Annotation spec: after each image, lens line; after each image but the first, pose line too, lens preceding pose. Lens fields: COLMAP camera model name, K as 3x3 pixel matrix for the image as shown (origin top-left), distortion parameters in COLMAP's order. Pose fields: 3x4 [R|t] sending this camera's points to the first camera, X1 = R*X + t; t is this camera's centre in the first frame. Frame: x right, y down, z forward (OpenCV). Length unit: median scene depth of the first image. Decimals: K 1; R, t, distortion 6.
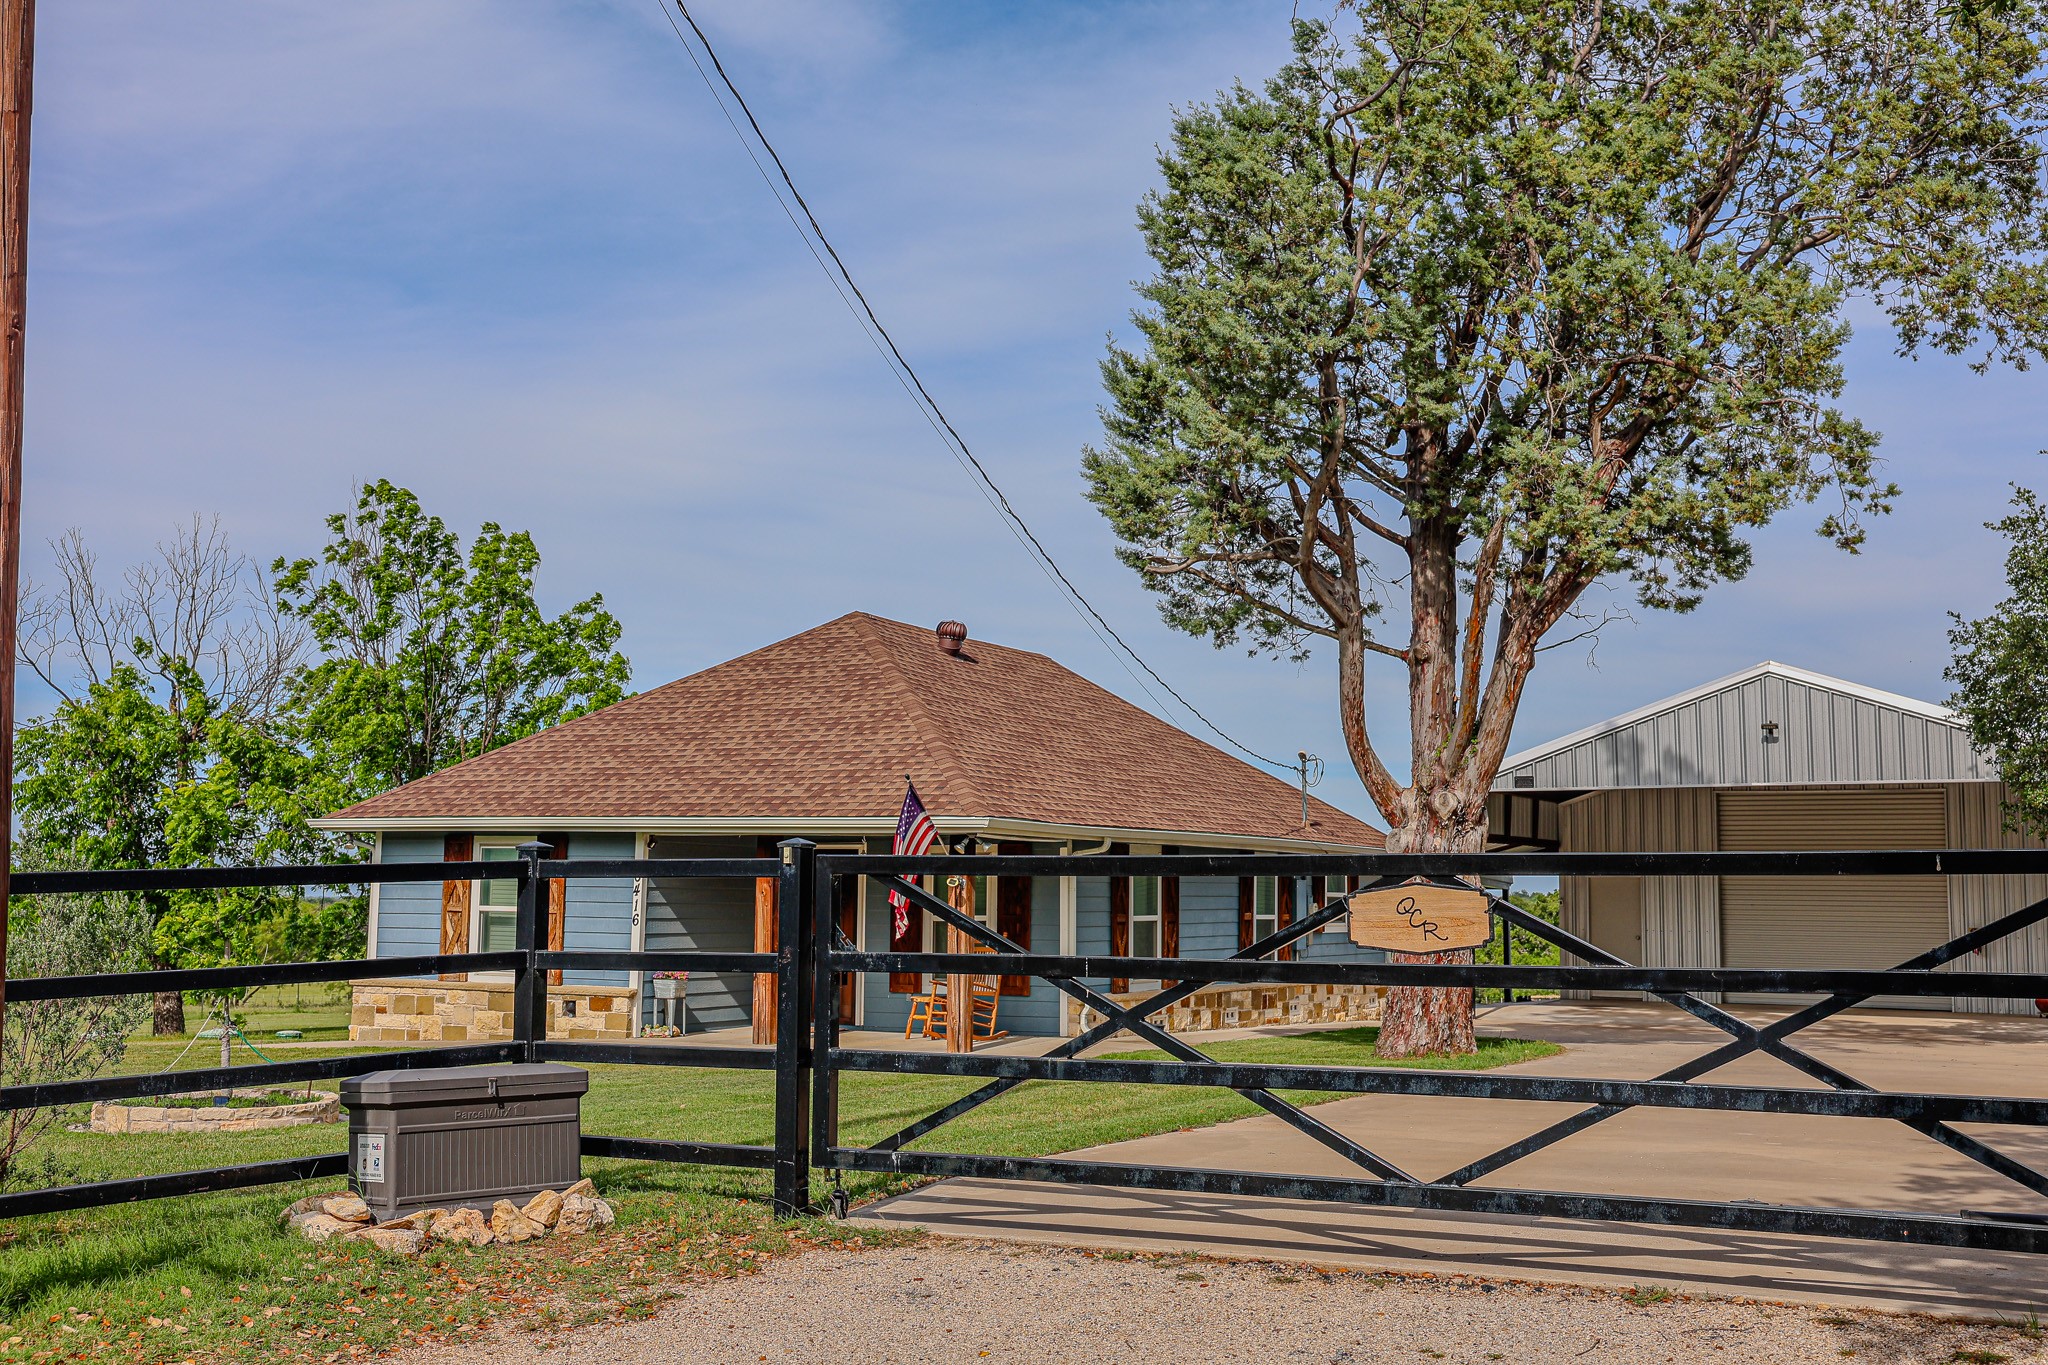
lens RADIAL K [[2131.1, 0, 1024.0], [0, 2131.1, 682.5], [0, 0, 1]] dist [-0.014716, 0.006824]
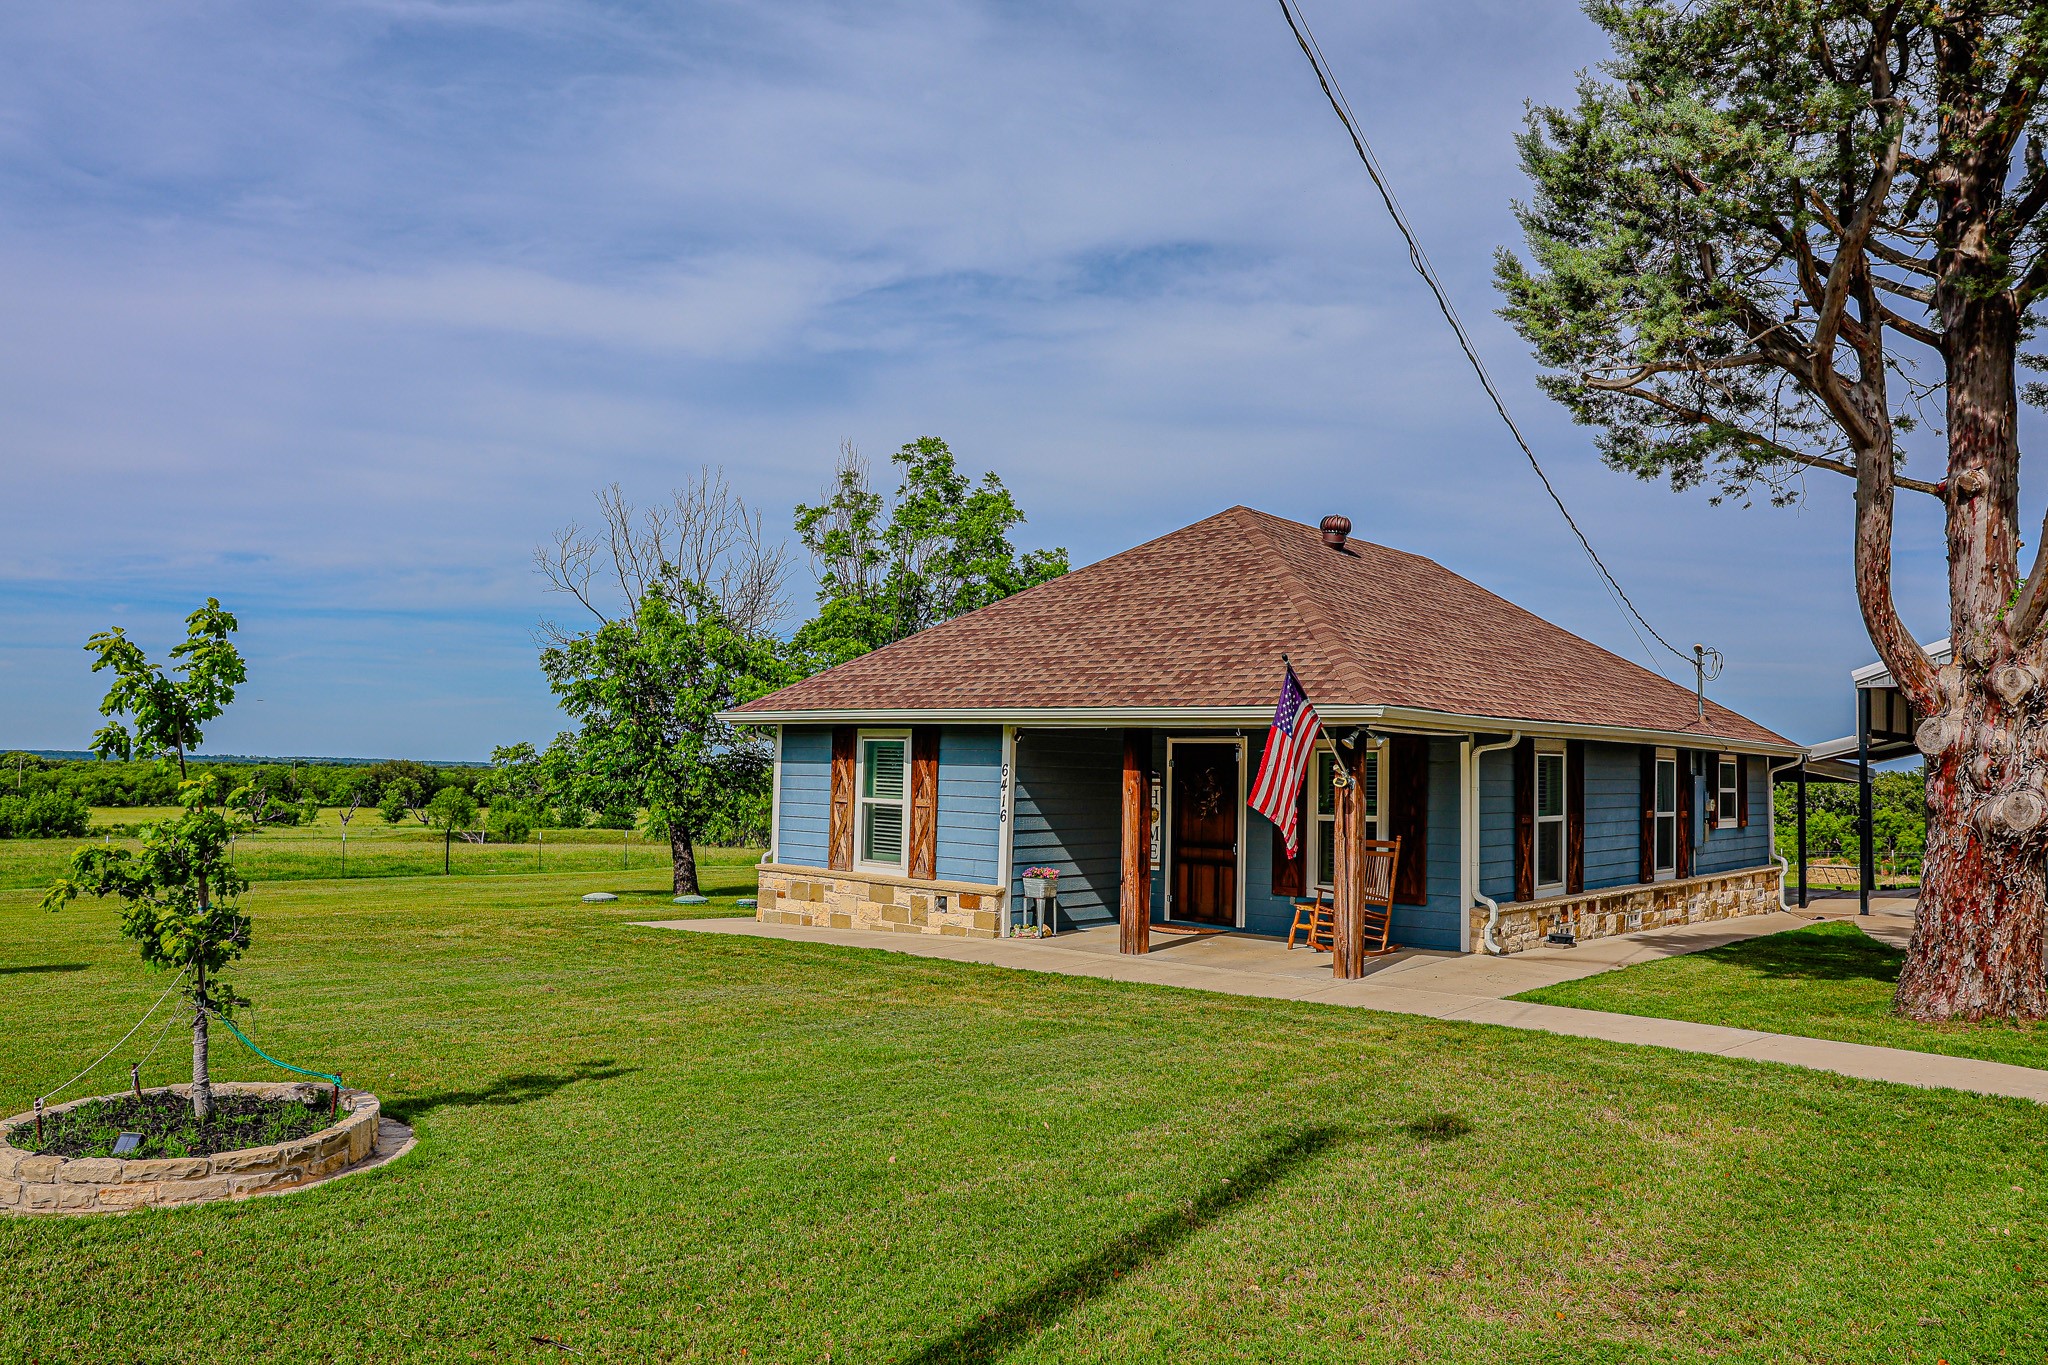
lens RADIAL K [[1401.9, 0, 1024.0], [0, 1401.9, 682.5], [0, 0, 1]] dist [-0.114024, 0.087530]
pose [[0.967927, -0.006205, -0.251154, -0.014249], [0.014939, 0.999348, 0.032882, 0.030677], [0.250786, -0.035580, 0.967389, 0.393118]]
